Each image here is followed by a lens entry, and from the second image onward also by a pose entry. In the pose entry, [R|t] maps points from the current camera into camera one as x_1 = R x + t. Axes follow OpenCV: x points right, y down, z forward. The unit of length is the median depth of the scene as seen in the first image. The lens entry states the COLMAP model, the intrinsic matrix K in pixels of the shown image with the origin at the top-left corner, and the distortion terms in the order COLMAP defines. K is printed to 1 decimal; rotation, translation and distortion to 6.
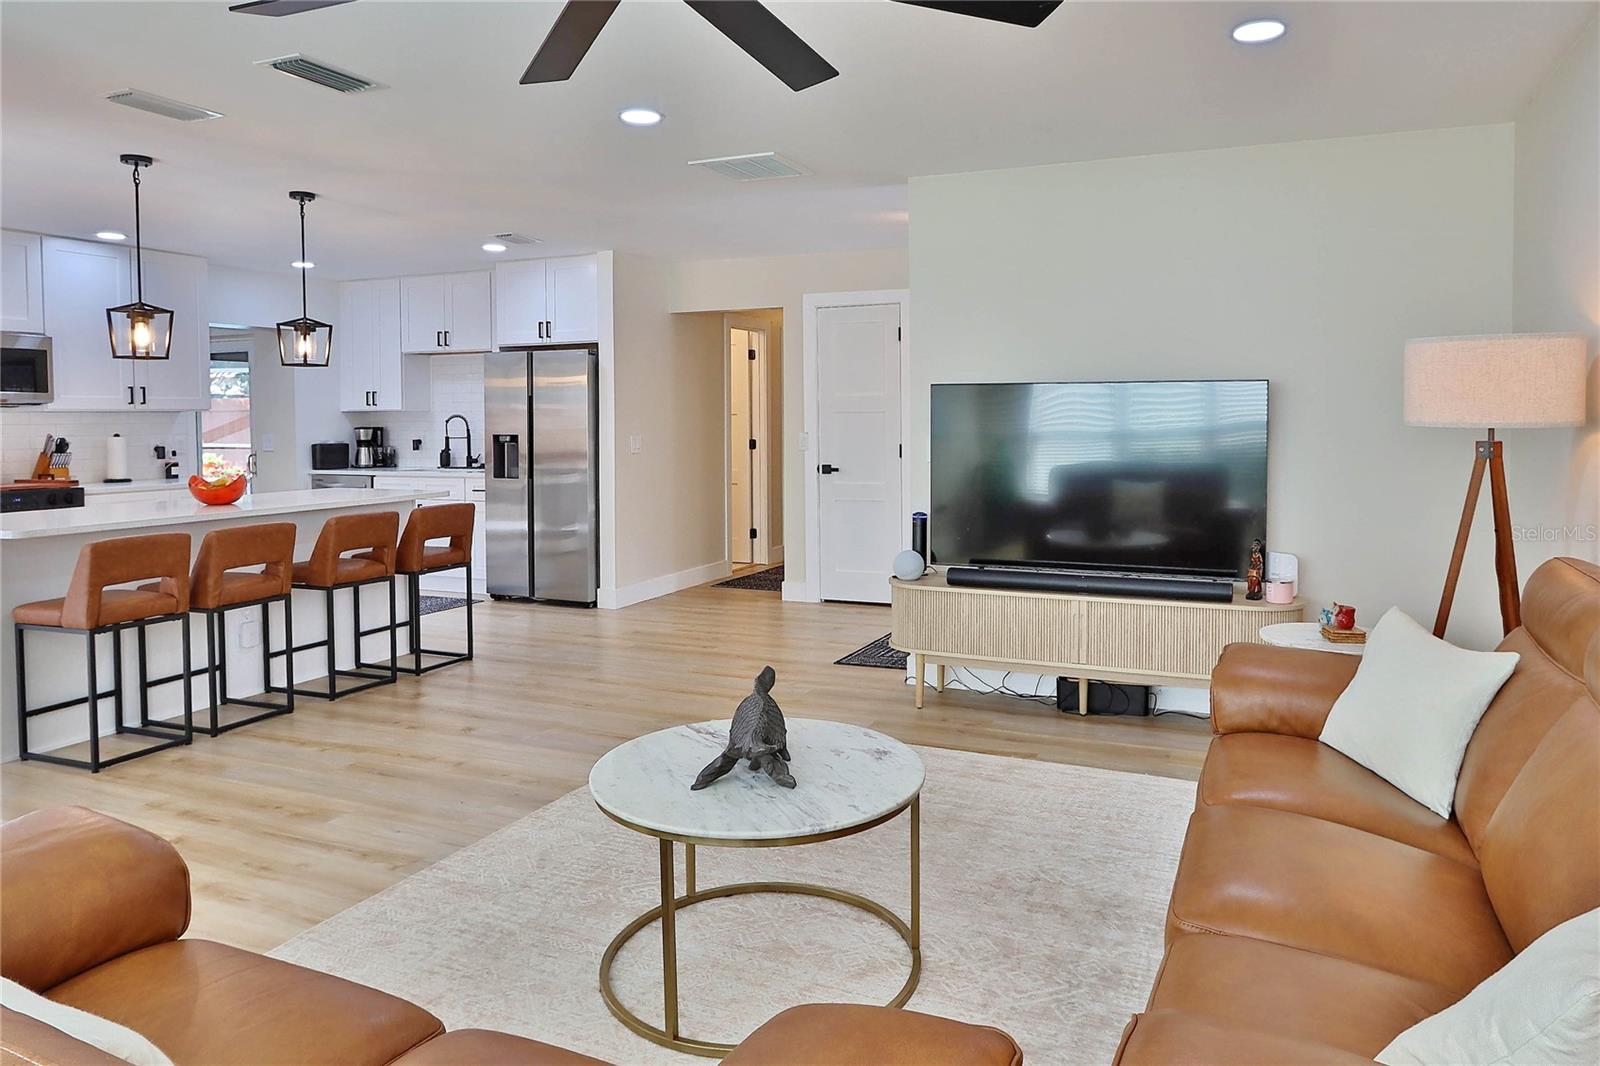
lens RADIAL K [[1074.5, 0, 842.0], [0, 1074.5, 443.8], [0, 0, 1]] dist [0.002291, 0.001132]
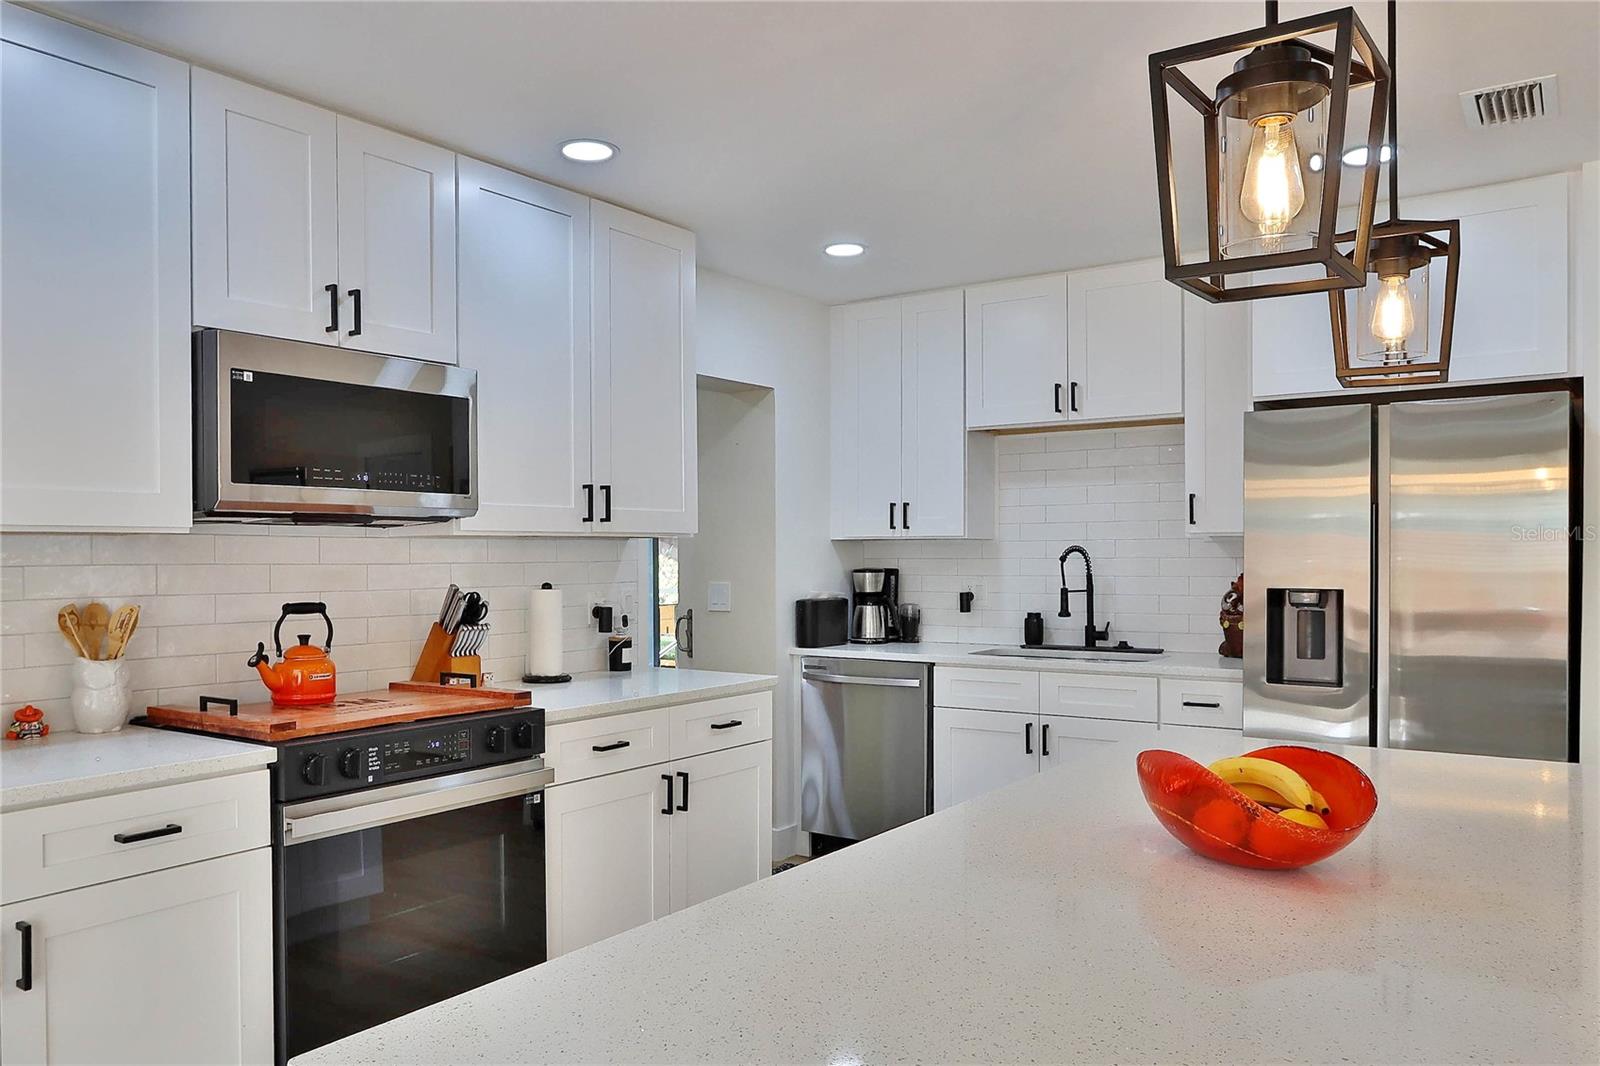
lens RADIAL K [[1225.8, 0, 771.5], [0, 1225.8, 555.0], [0, 0, 1]] dist [-0.006383, 0.000350]
pose [[0.978673, 0.001860, -0.205415, -0.452549], [-0.006823, 0.999702, -0.023455, -0.009465], [0.205310, 0.024356, 0.978394, 0.467170]]
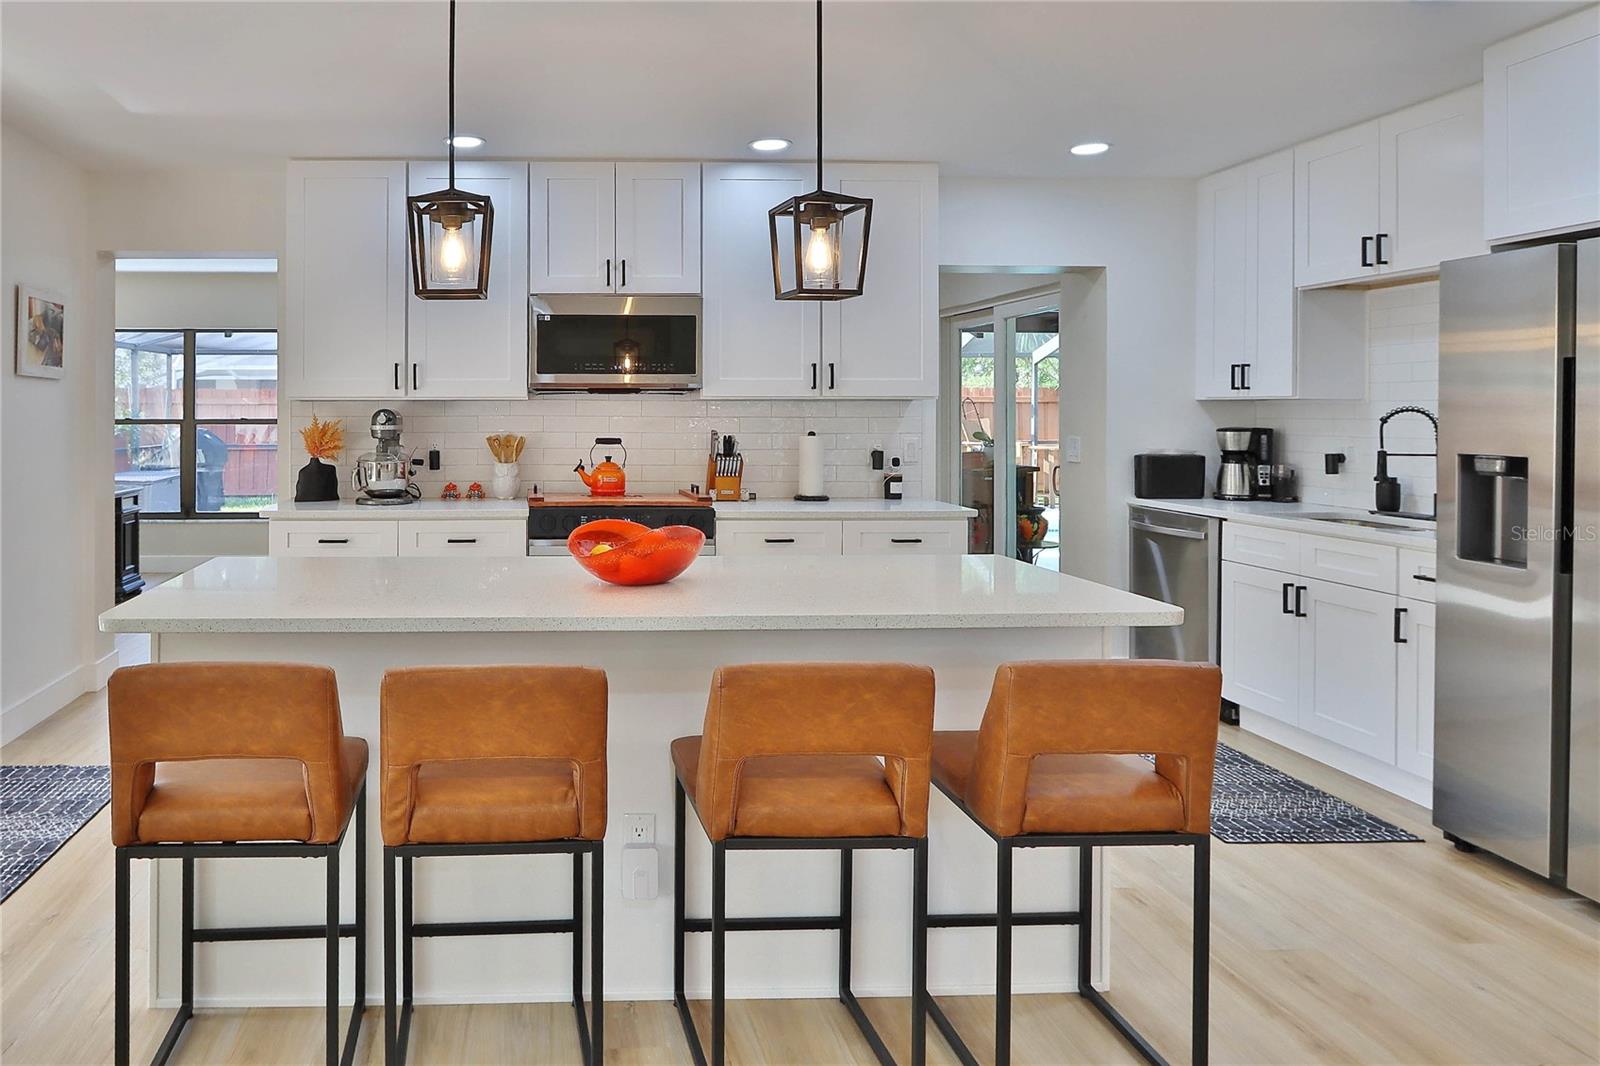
lens RADIAL K [[1147.6, 0, 543.4], [0, 1147.6, 422.6], [0, 0, 1]] dist [-0.002304, 0.001883]
pose [[0.430152, 0.016814, -0.902600, -0.069831], [-0.028319, 0.999586, 0.005125, -0.013792], [0.902312, 0.023357, 0.430450, 0.509945]]
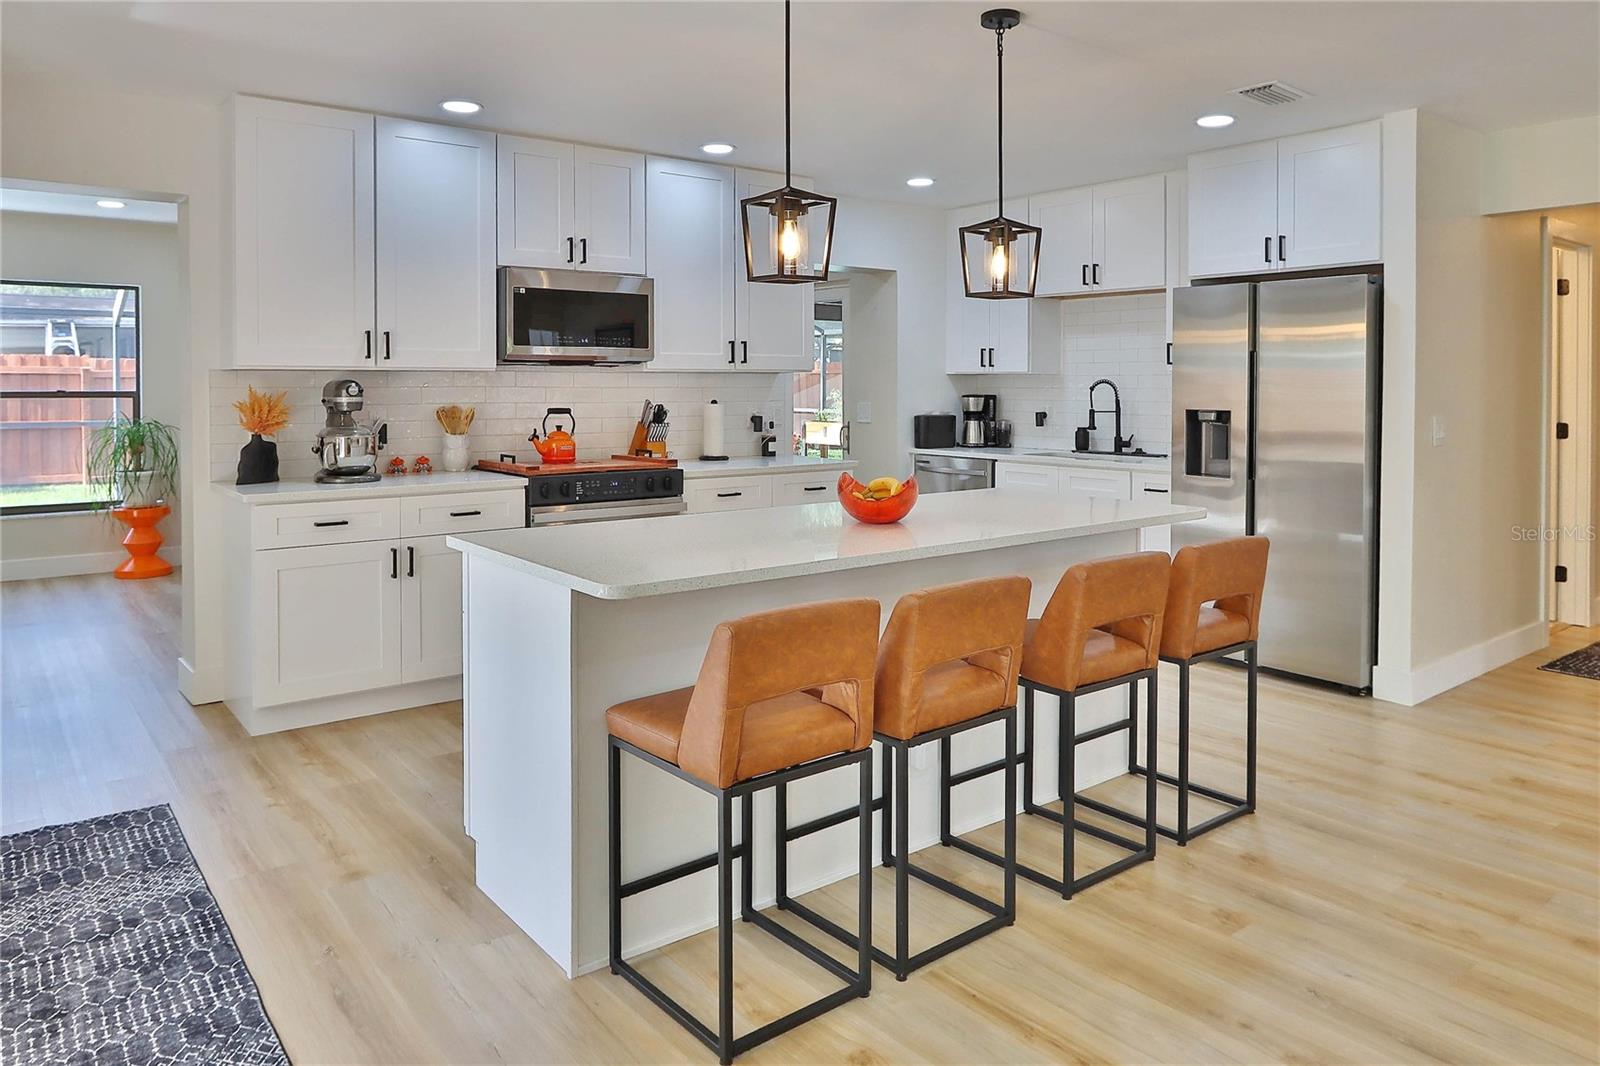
lens RADIAL K [[1112.3, 0, 800.0], [0, 1112.3, 392.6], [0, 0, 1]] dist [0.002308, -0.001145]
pose [[0.883377, 0.012673, -0.468492, -0.221724], [-0.020470, 0.999724, -0.011553, -0.006489], [0.468216, 0.019796, 0.883392, 0.286401]]
